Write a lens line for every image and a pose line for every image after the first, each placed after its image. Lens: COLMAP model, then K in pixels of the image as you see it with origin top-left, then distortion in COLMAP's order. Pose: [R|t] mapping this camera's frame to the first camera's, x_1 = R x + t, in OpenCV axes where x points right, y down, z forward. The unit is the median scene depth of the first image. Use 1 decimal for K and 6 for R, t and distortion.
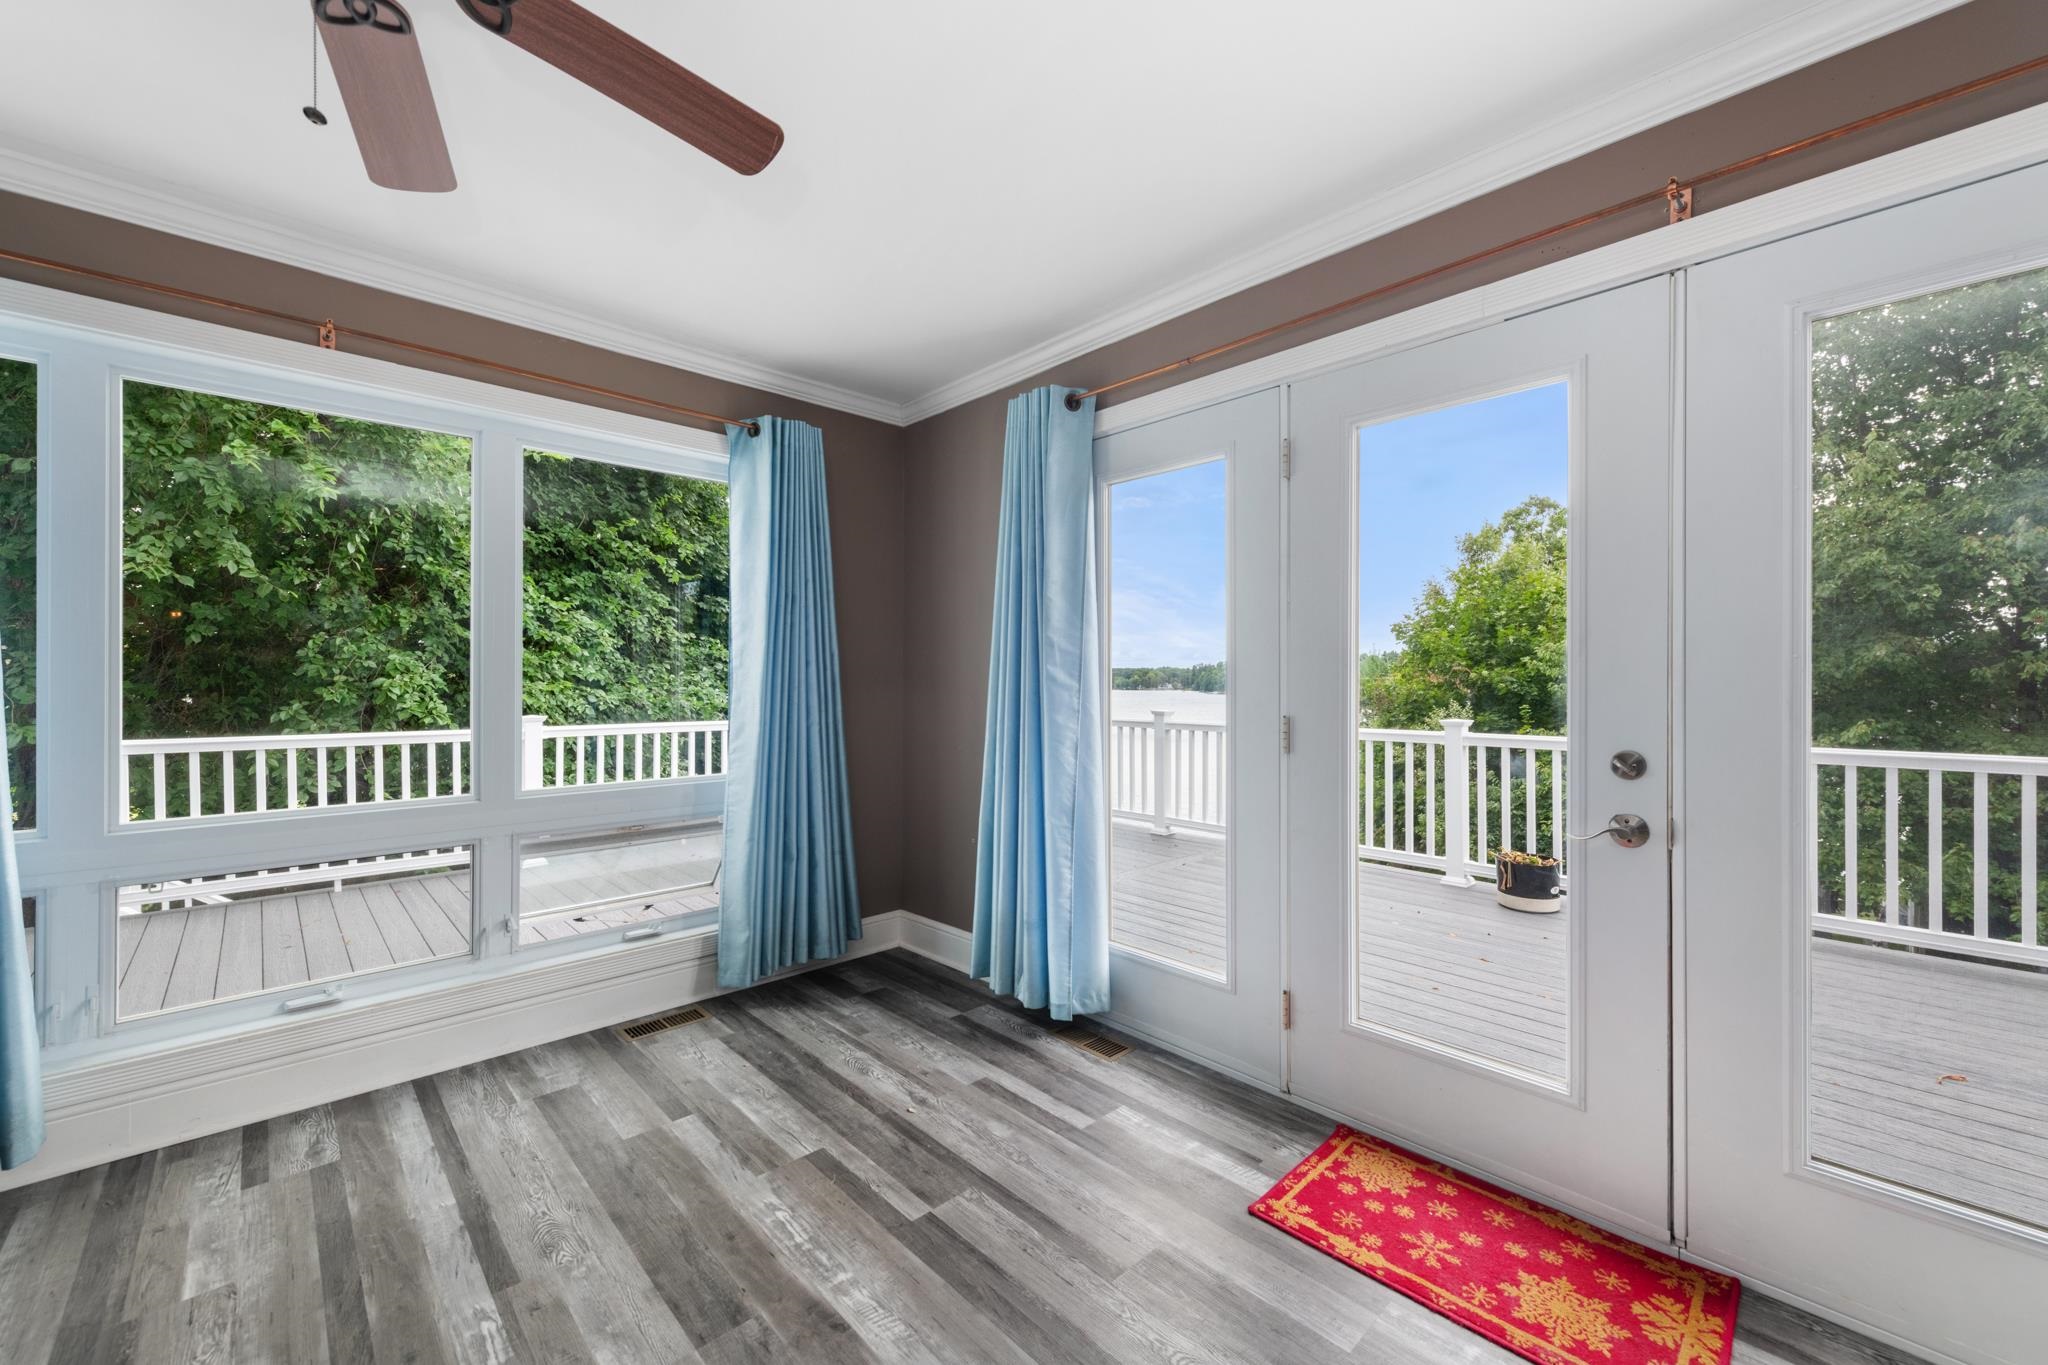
lens RADIAL K [[804.2, 0, 1014.6], [0, 804.2, 684.2], [0, 0, 1]] dist [0.008791, -0.002276]
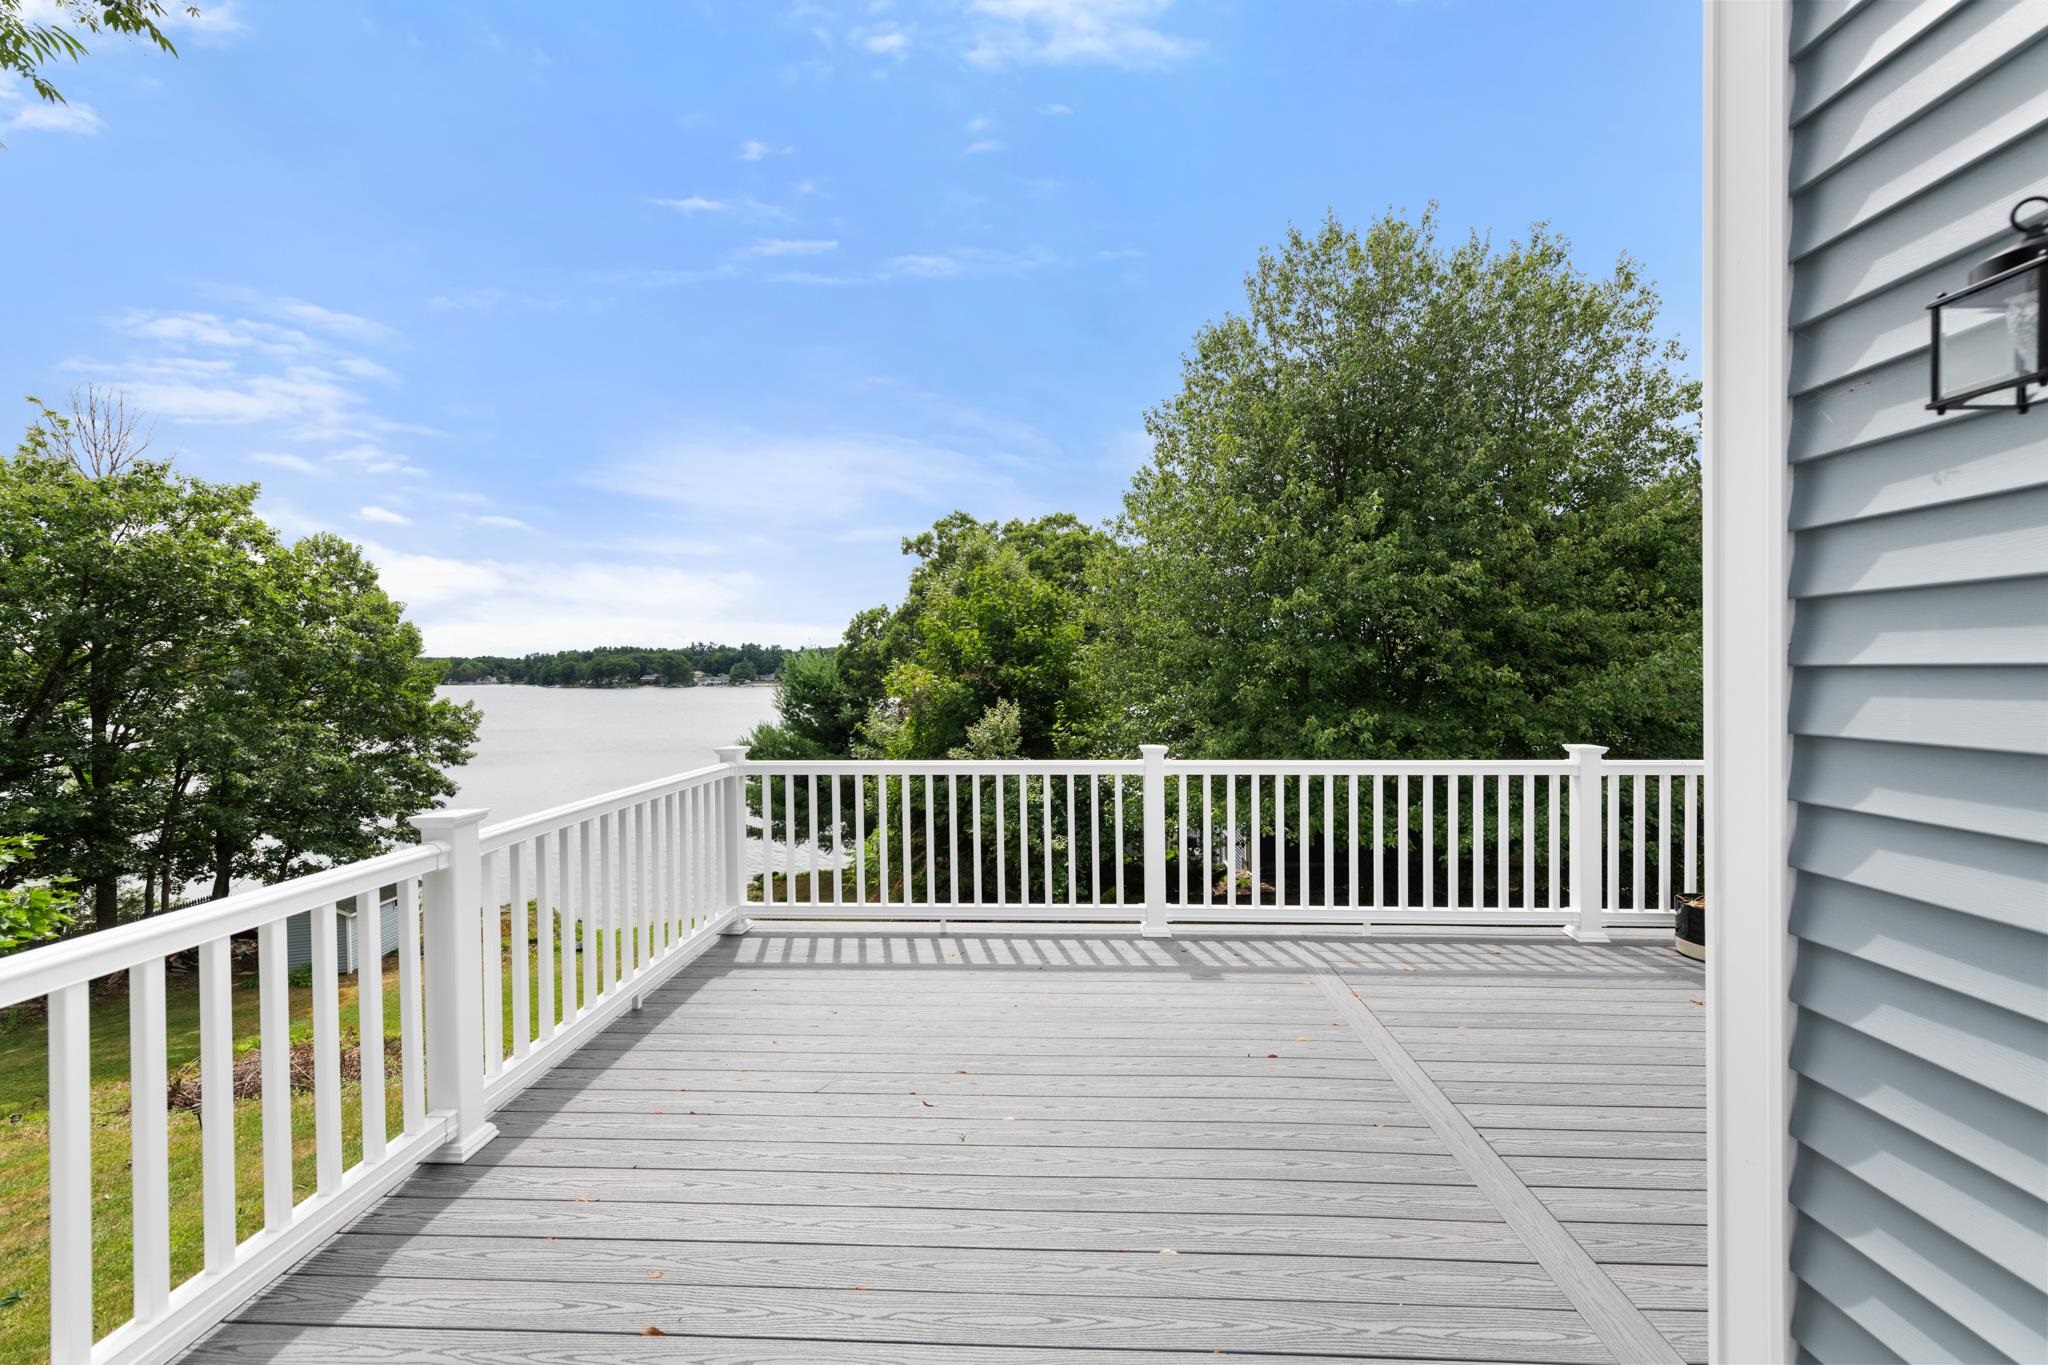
lens RADIAL K [[804.2, 0, 1032.5], [0, 804.2, 672.2], [0, 0, 1]] dist [0.008791, -0.002276]
pose [[0.707543, -0.004847, 0.706653, -0.316484], [0.007253, 0.999974, -0.000402, -0.025449], [-0.706633, 0.005410, 0.707560, 0.538649]]
